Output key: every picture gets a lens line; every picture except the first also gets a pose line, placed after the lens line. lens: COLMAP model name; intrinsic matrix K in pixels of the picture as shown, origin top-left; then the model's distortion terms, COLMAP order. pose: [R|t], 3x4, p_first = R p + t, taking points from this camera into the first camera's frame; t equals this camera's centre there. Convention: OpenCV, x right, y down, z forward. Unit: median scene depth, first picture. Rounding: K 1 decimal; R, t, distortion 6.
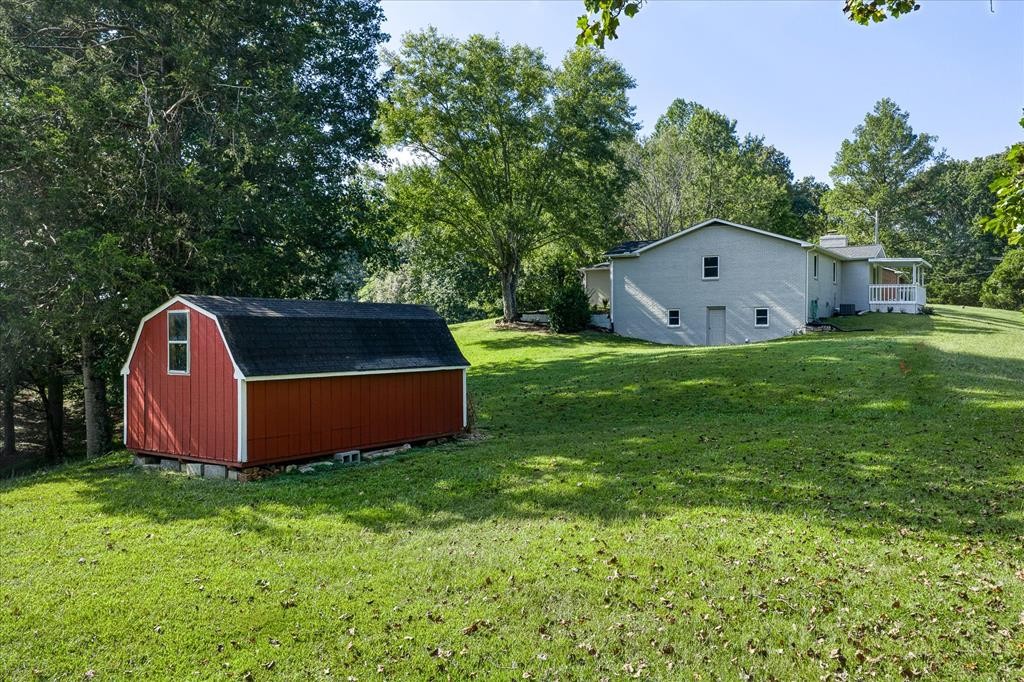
lens RADIAL K [[884.9, 0, 510.7], [0, 884.9, 340.7], [0, 0, 1]] dist [0.033025, -0.011432]
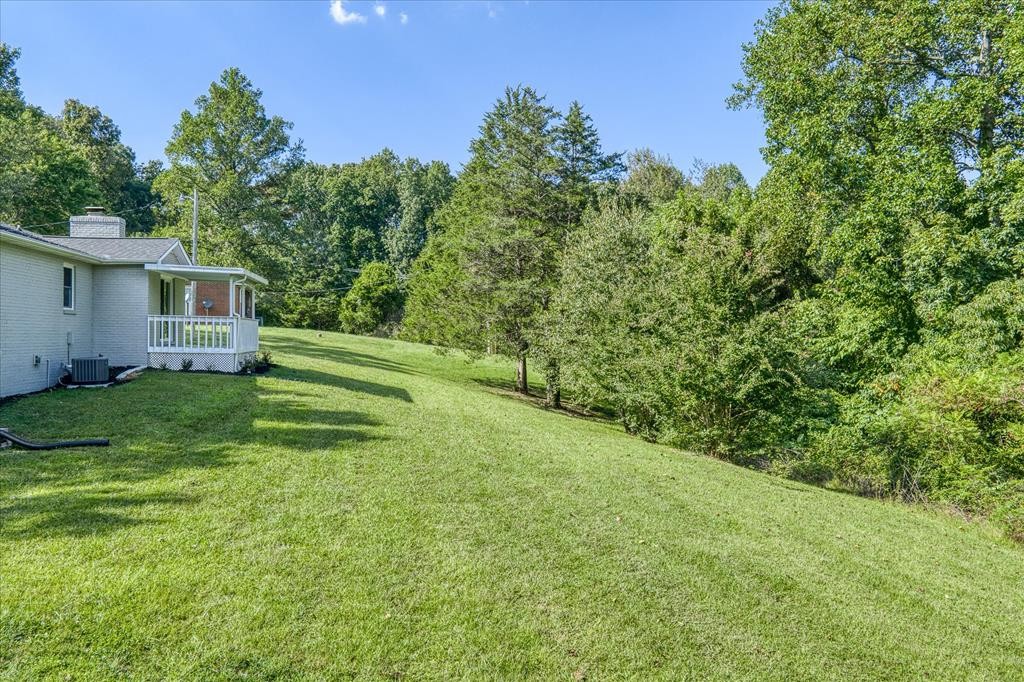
lens RADIAL K [[884.9, 0, 510.7], [0, 884.9, 340.7], [0, 0, 1]] dist [0.033025, -0.011432]
pose [[0.779279, -0.000130, 0.626677, 0.108237], [0.000978, 0.999999, -0.001009, -0.020846], [-0.626676, 0.001399, 0.779279, 0.208282]]
